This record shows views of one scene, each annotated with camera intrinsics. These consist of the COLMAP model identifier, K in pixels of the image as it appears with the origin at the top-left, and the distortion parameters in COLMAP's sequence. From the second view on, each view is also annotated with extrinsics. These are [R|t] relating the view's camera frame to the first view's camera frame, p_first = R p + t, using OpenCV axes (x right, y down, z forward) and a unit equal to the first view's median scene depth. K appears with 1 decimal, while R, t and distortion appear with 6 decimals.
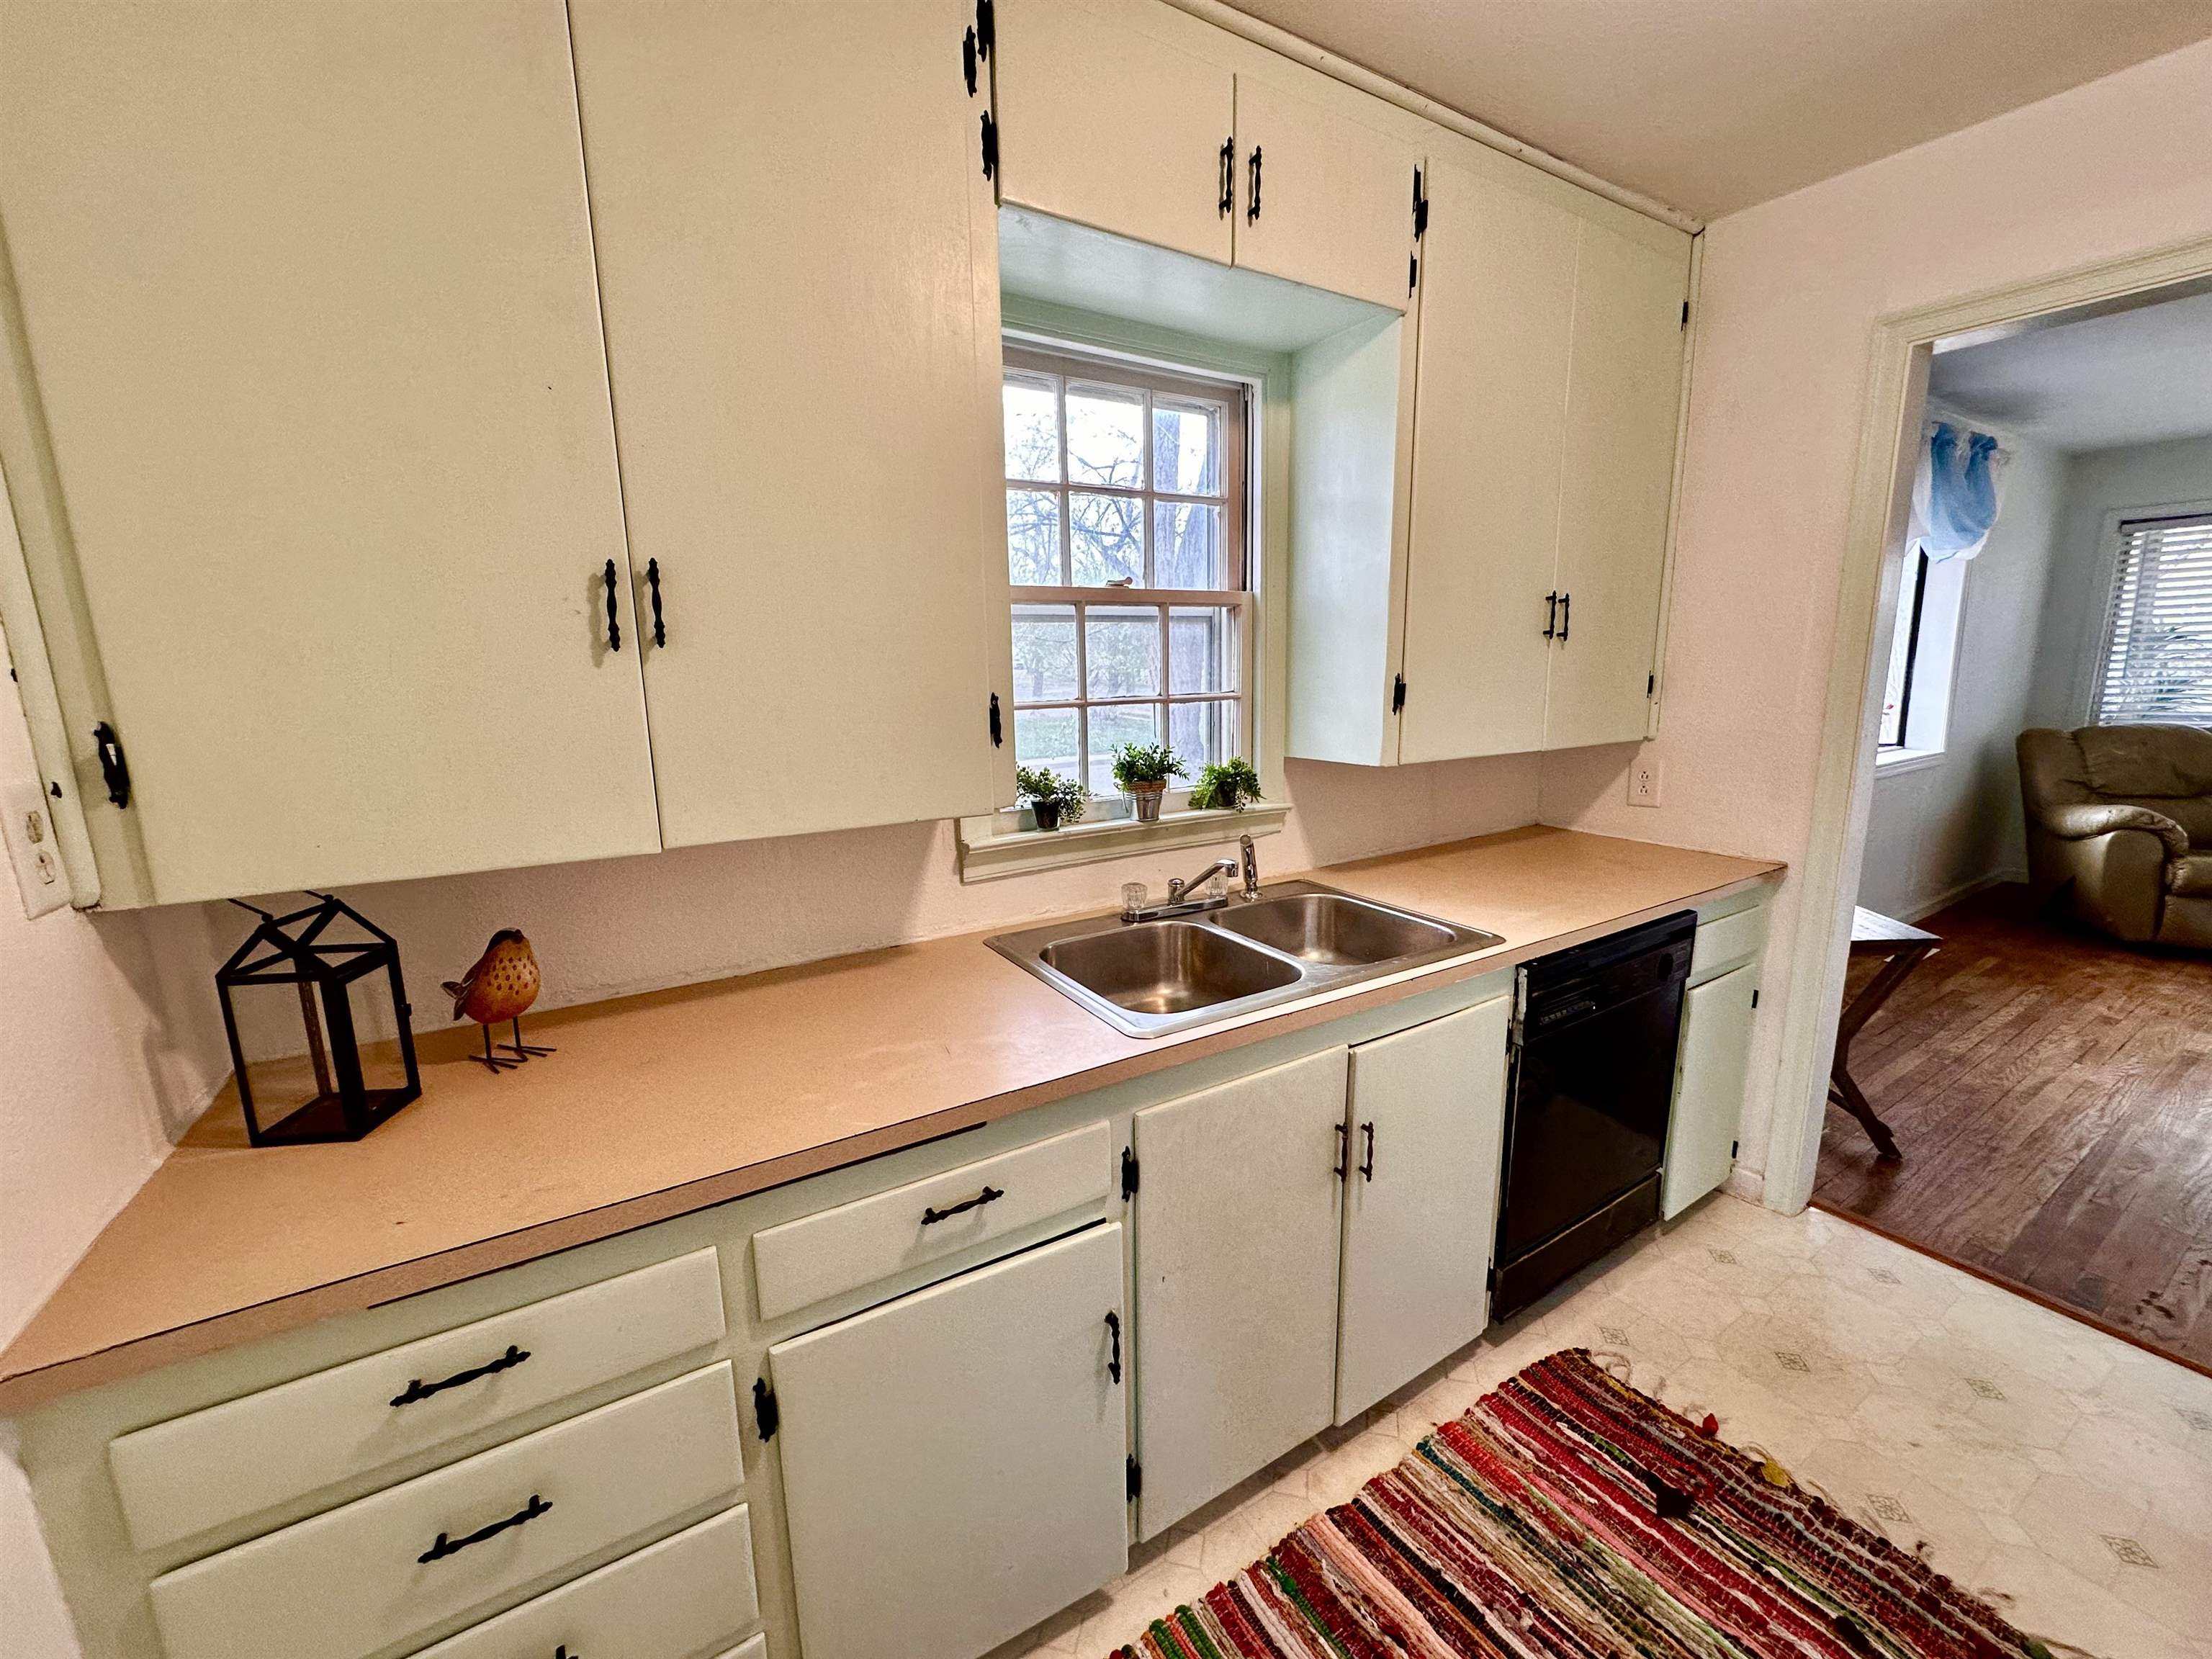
lens RADIAL K [[884.0, 0, 1095.3], [0, 884.0, 832.4], [0, 0, 1]] dist [-0.001339, -0.000422]
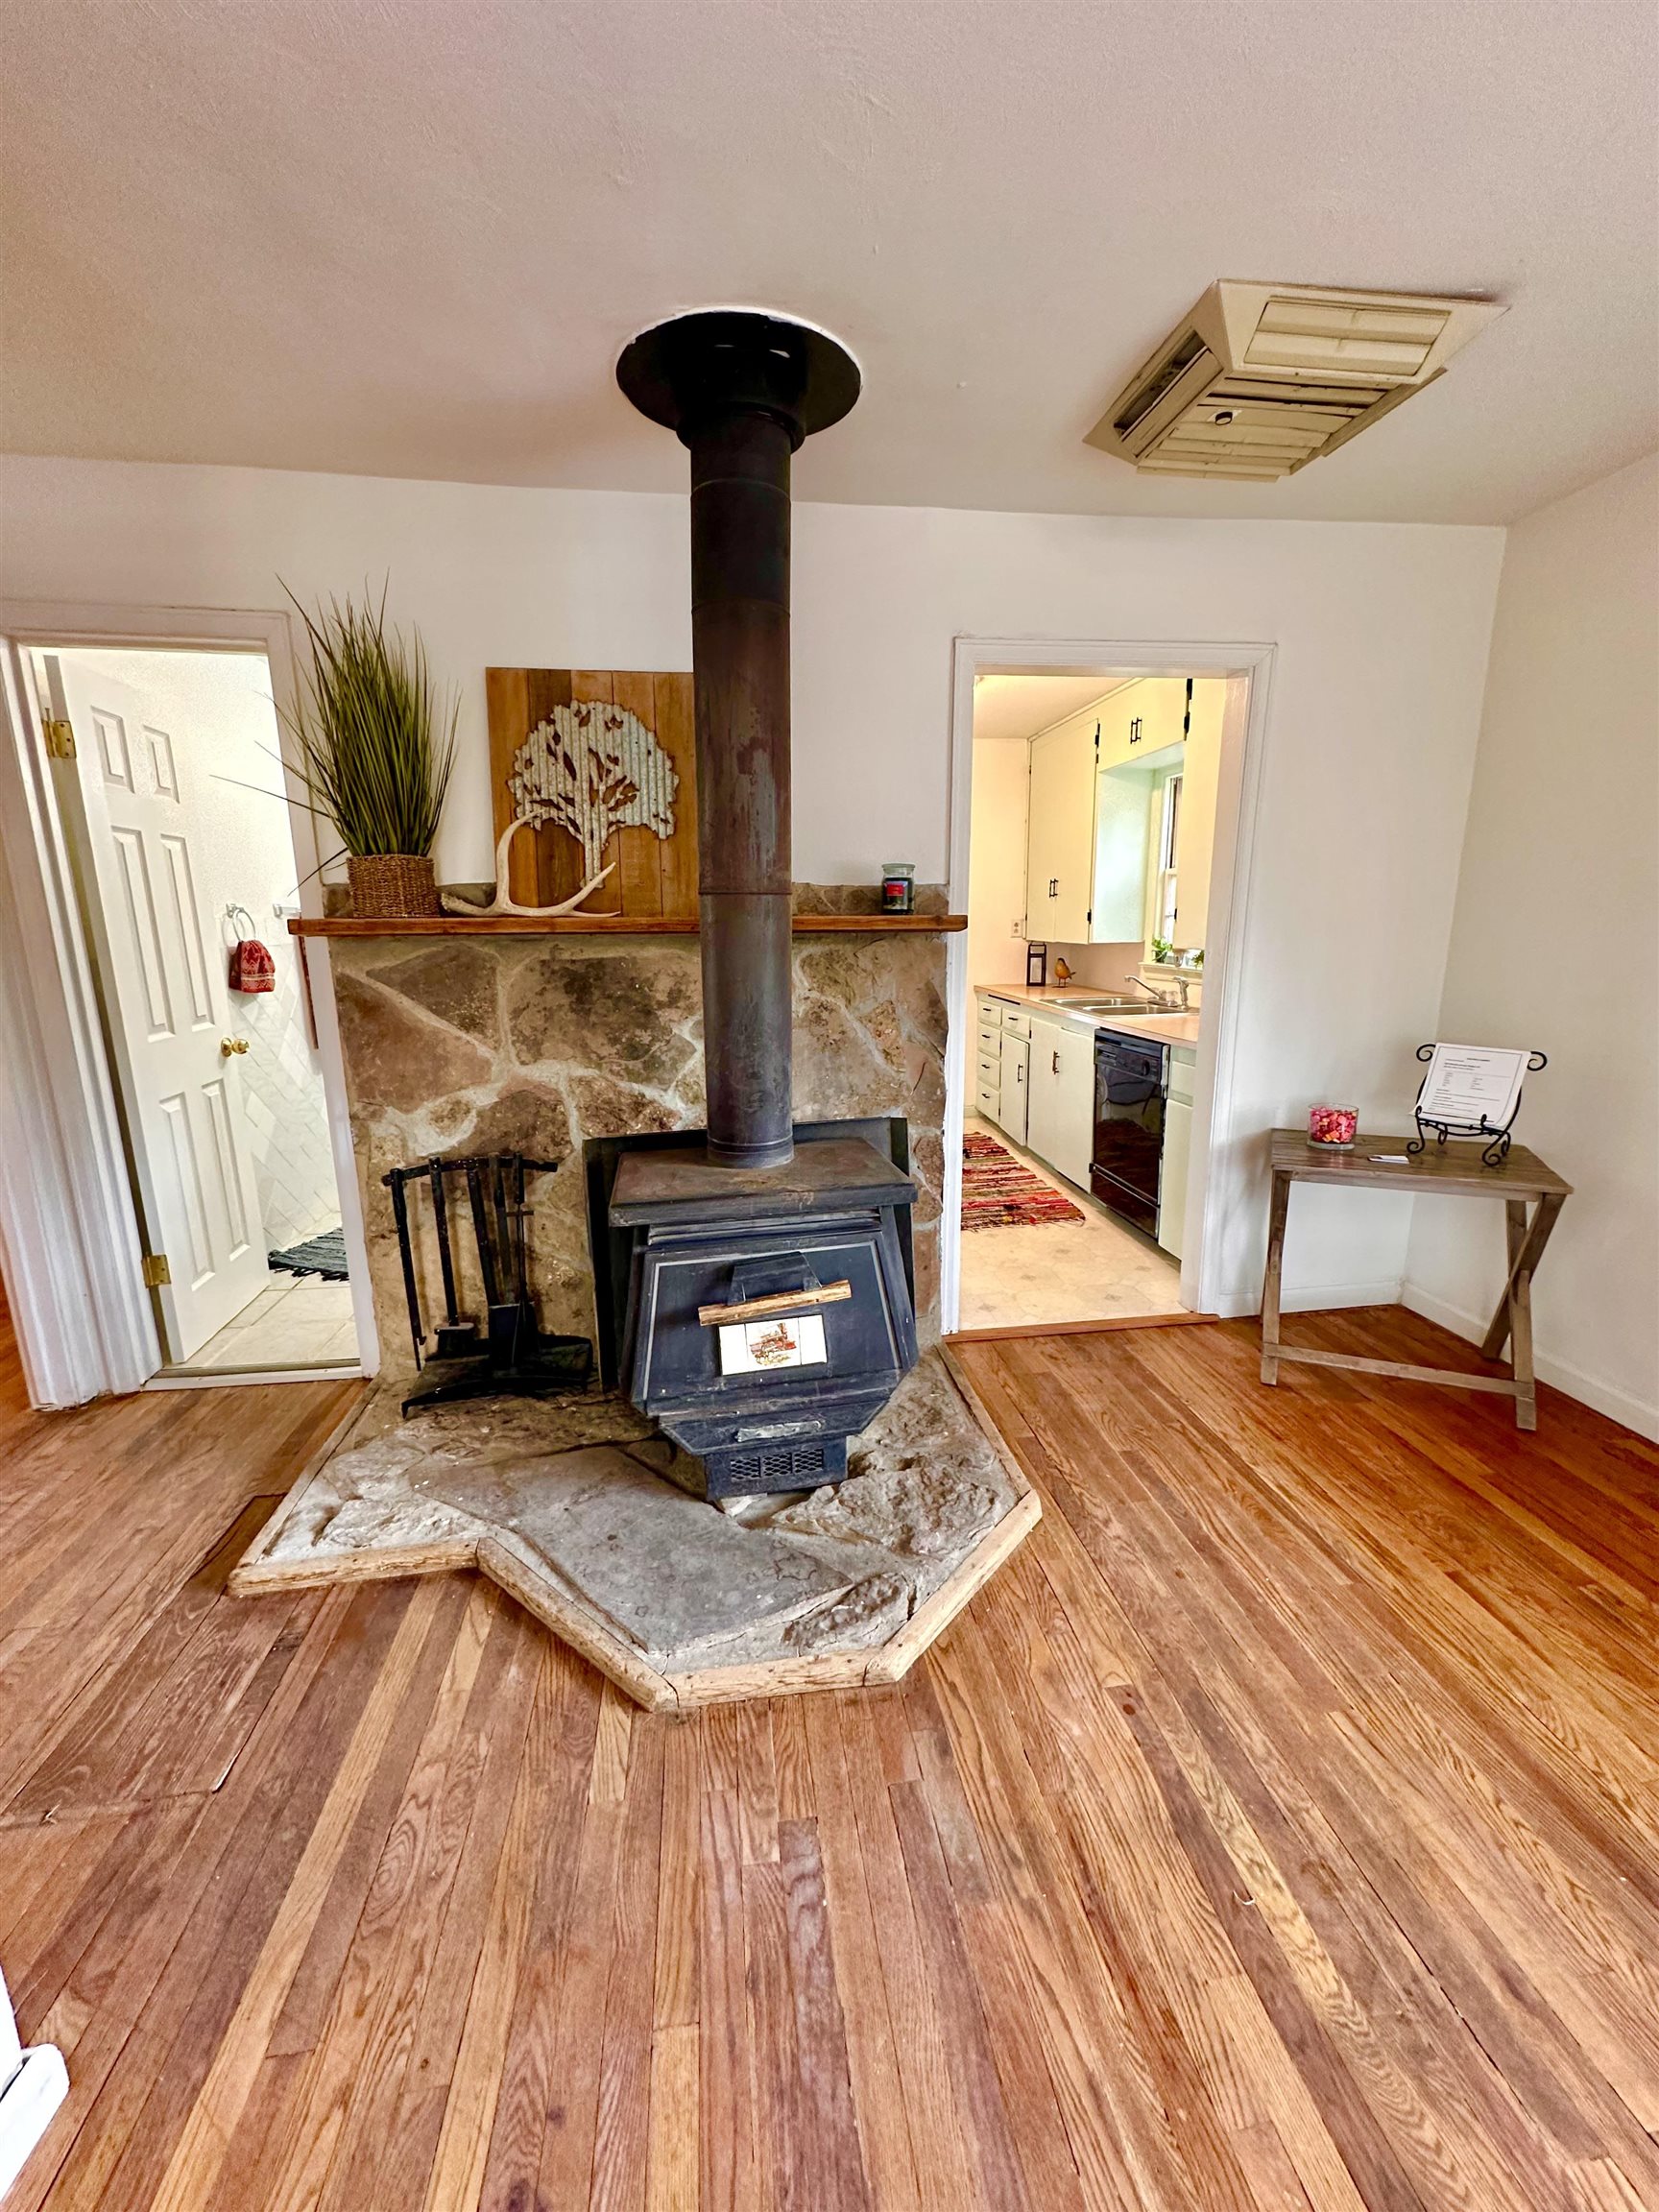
lens RADIAL K [[884.0, 0, 835.4], [0, 884.0, 1103.9], [0, 0, 1]] dist [-0.001339, -0.000422]
pose [[-0.397968, 0.216297, -0.891536, 2.482972], [-0.144526, 0.944891, 0.293756, -0.215901], [0.905943, 0.245756, -0.344776, 1.042498]]
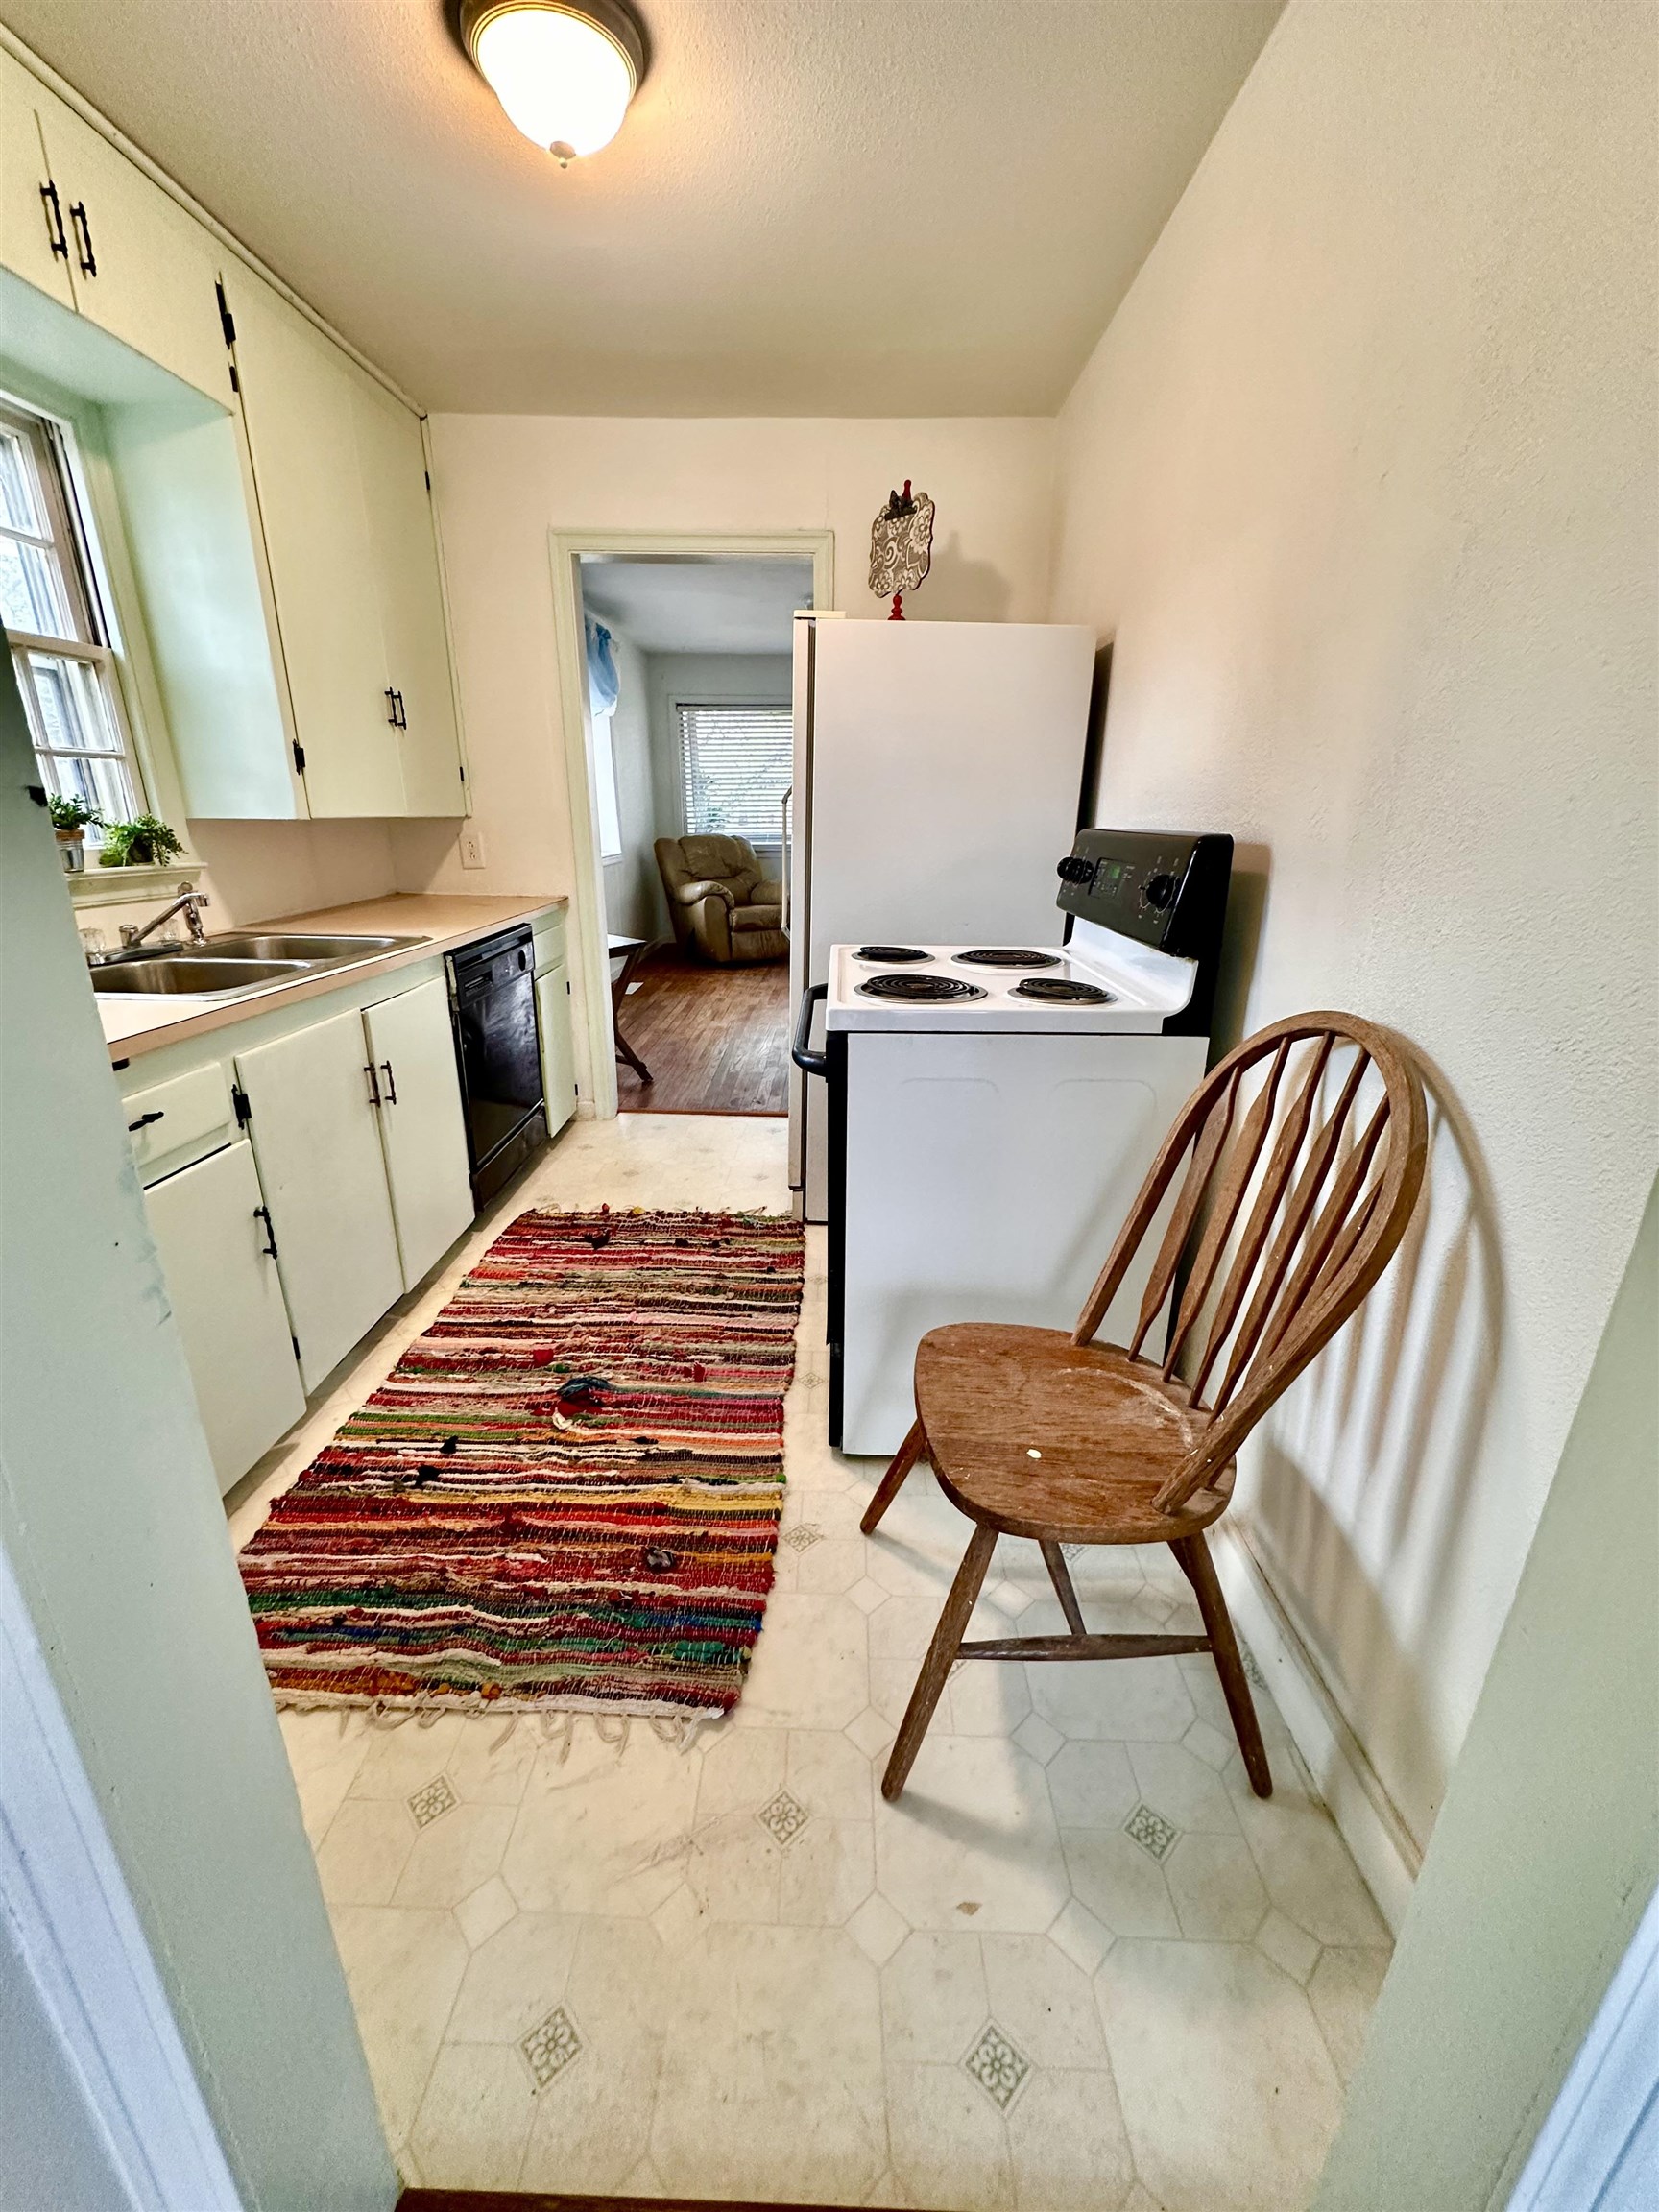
lens RADIAL K [[884.0, 0, 830.0], [0, 884.0, 1102.7], [0, 0, 1]] dist [-0.001339, -0.000422]
pose [[0.540391, -0.242094, 0.805834, -0.338399], [0.136544, 0.970251, 0.199923, 0.153792], [-0.830261, 0.001995, 0.557371, -0.272805]]
